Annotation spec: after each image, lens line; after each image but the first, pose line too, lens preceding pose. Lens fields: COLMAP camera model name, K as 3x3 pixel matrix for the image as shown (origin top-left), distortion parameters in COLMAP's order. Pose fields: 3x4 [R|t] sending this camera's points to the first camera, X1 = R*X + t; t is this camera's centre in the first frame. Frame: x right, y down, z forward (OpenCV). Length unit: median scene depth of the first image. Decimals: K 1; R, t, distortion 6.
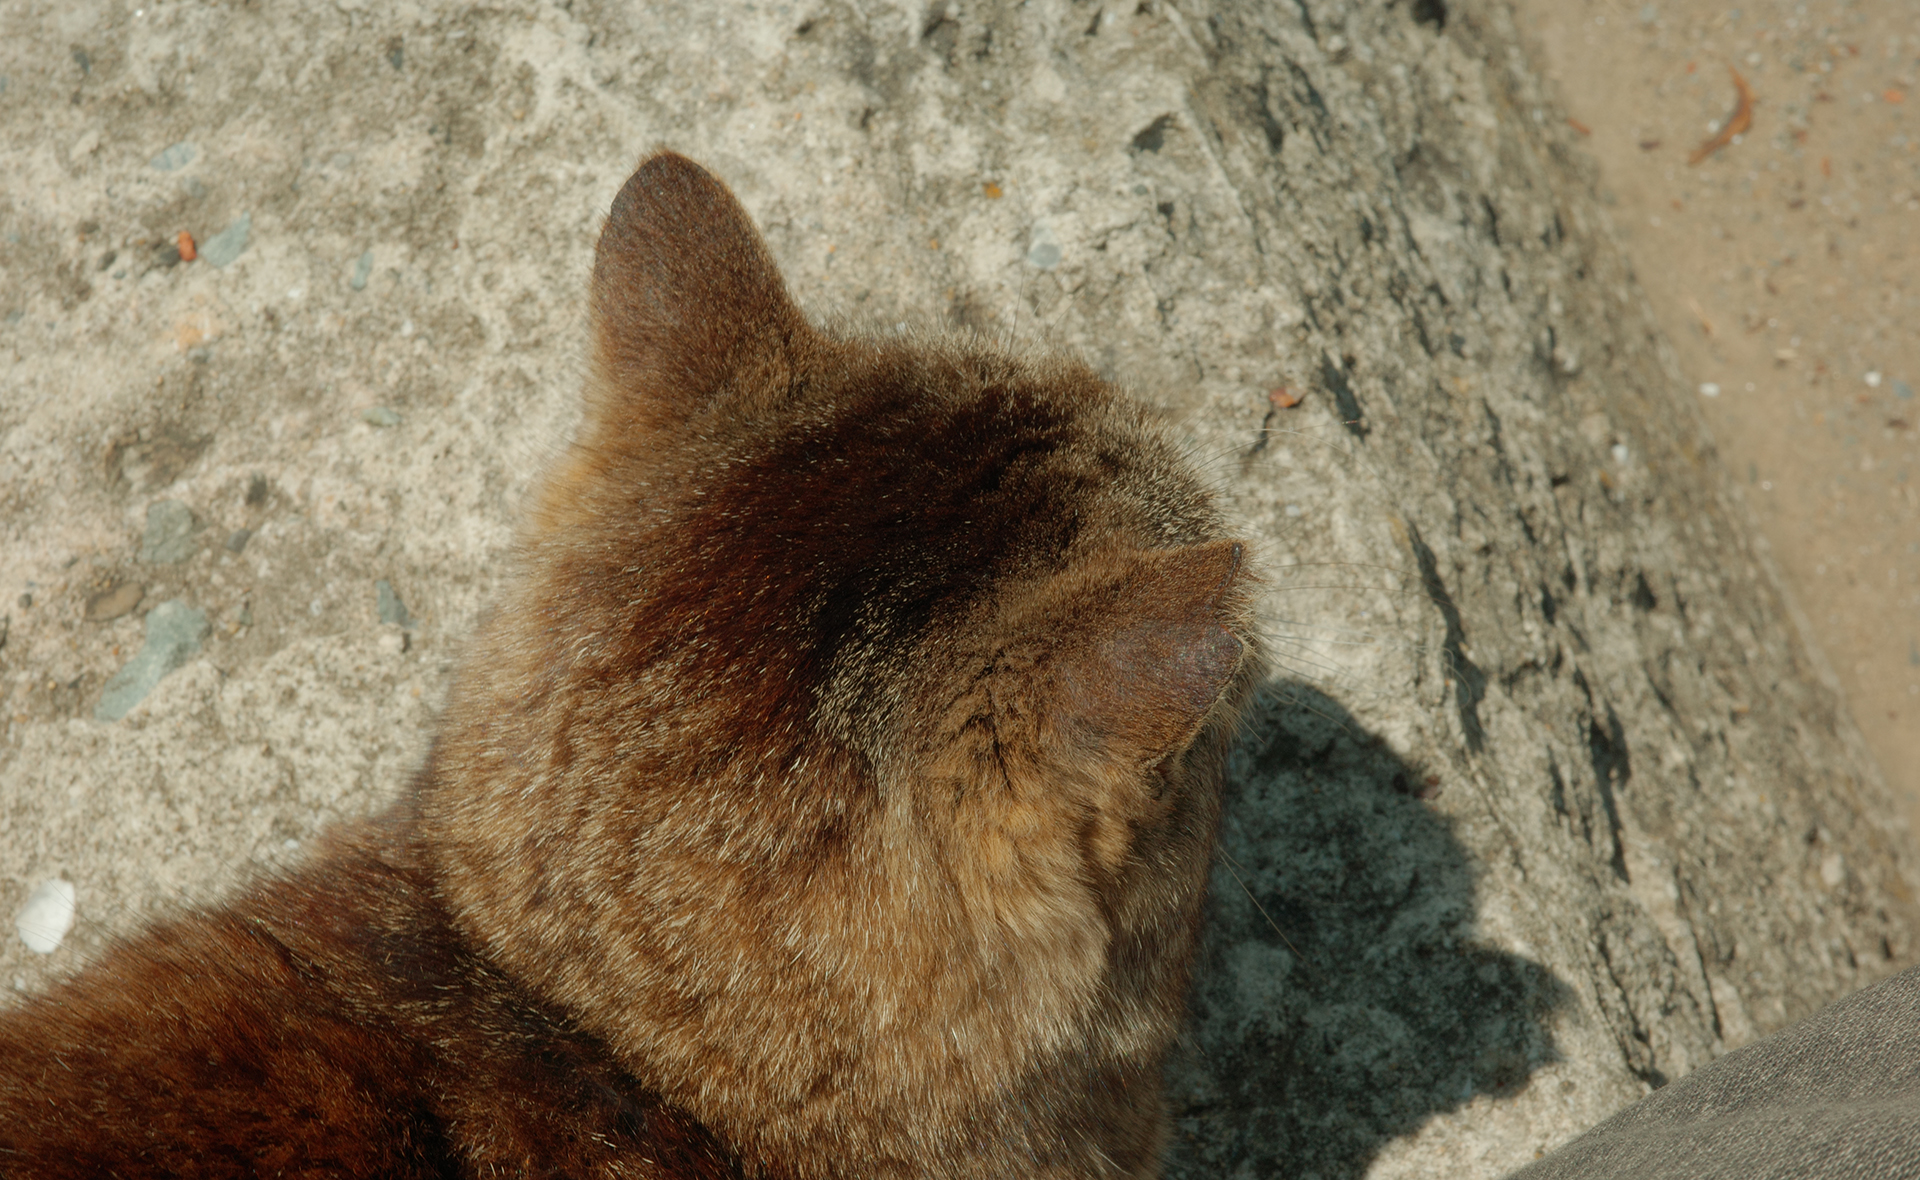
lens RADIAL K [[2210.9, 0, 959.4], [0, 2210.9, 590.0], [0, 0, 1]] dist [-0.018665, 0.000000]
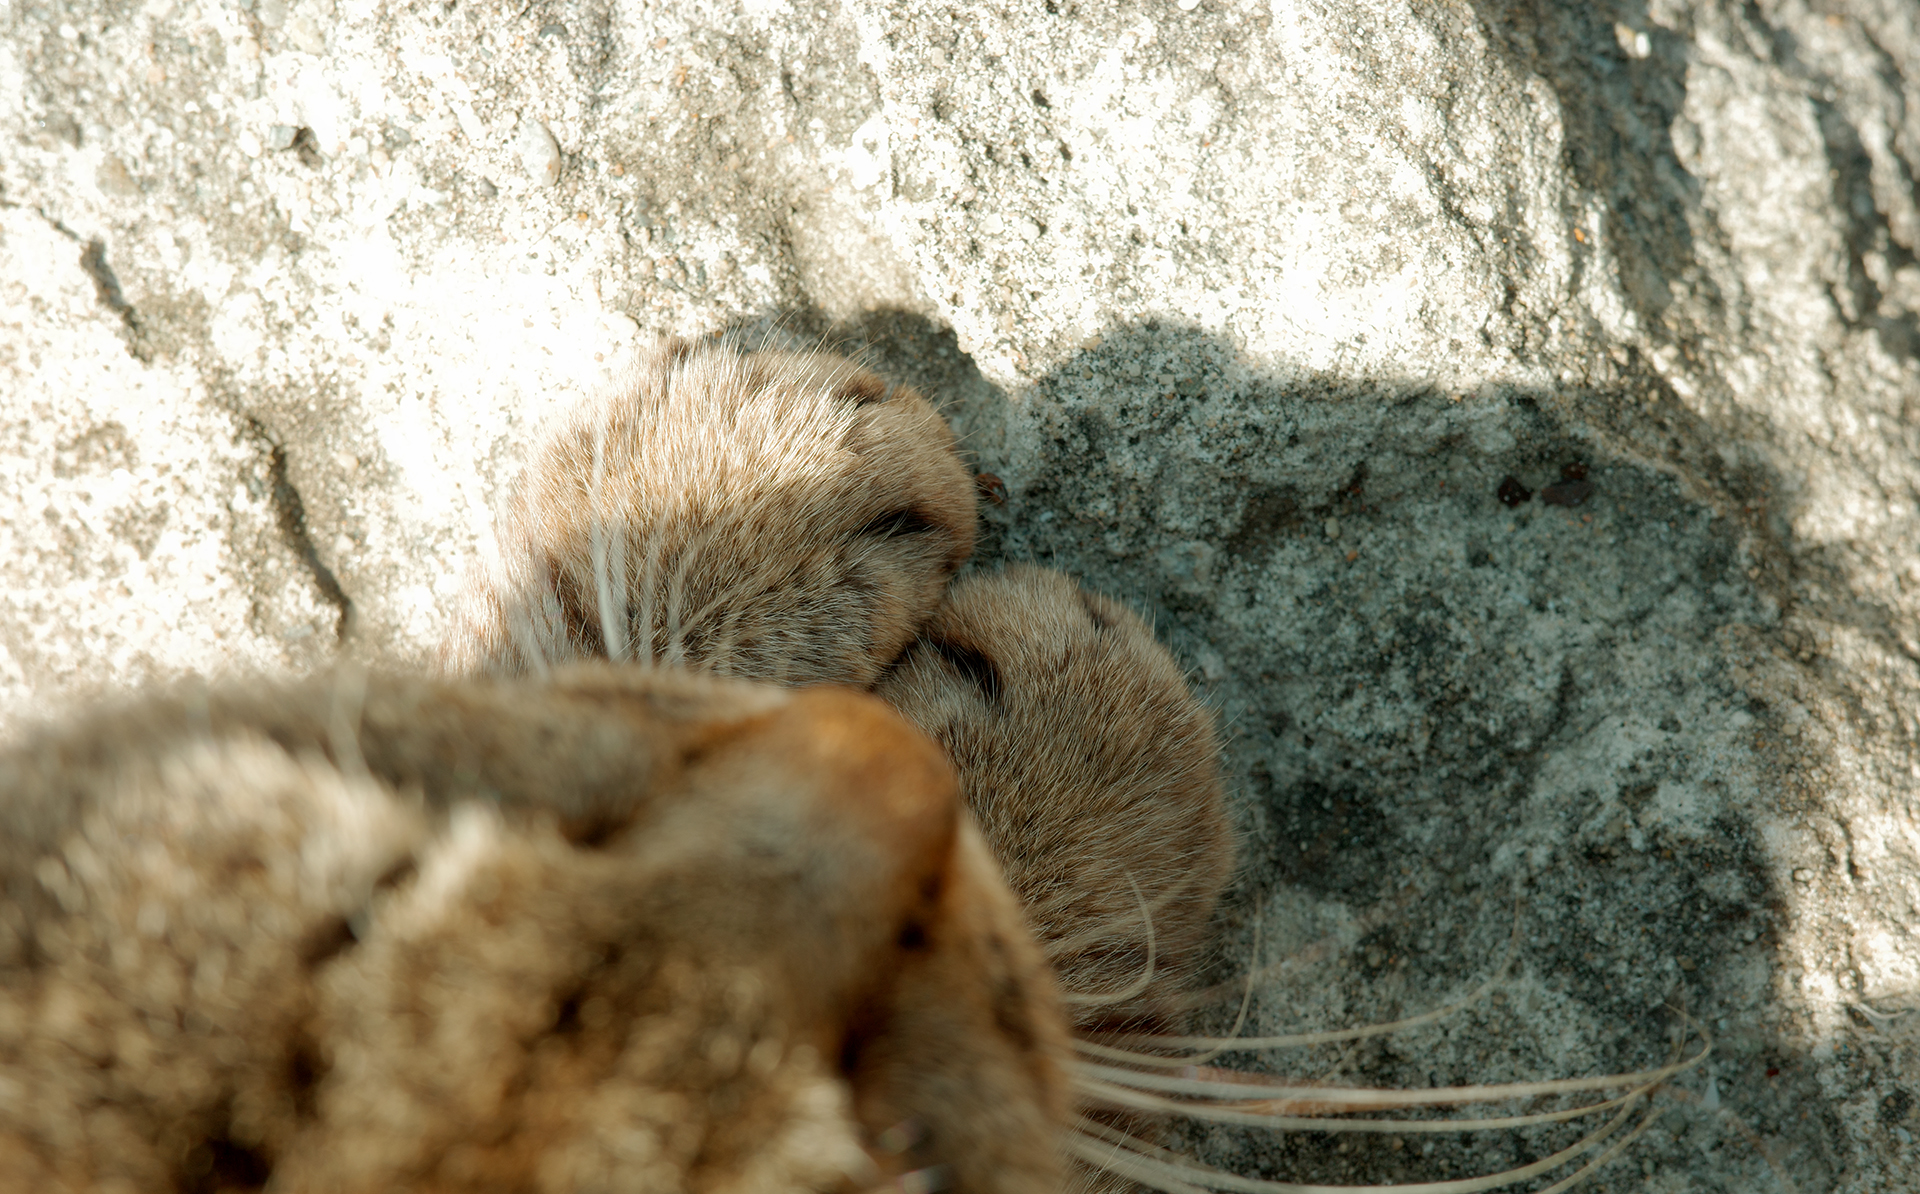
lens RADIAL K [[2520.9, 0, 960.7], [0, 2520.9, 597.2], [0, 0, 1]] dist [0.034563, 0.000000]
pose [[0.949784, -0.228527, -0.213743, 0.203696], [0.307869, 0.804573, 0.507819, -0.240298], [0.055921, -0.548123, 0.834526, 0.499201]]
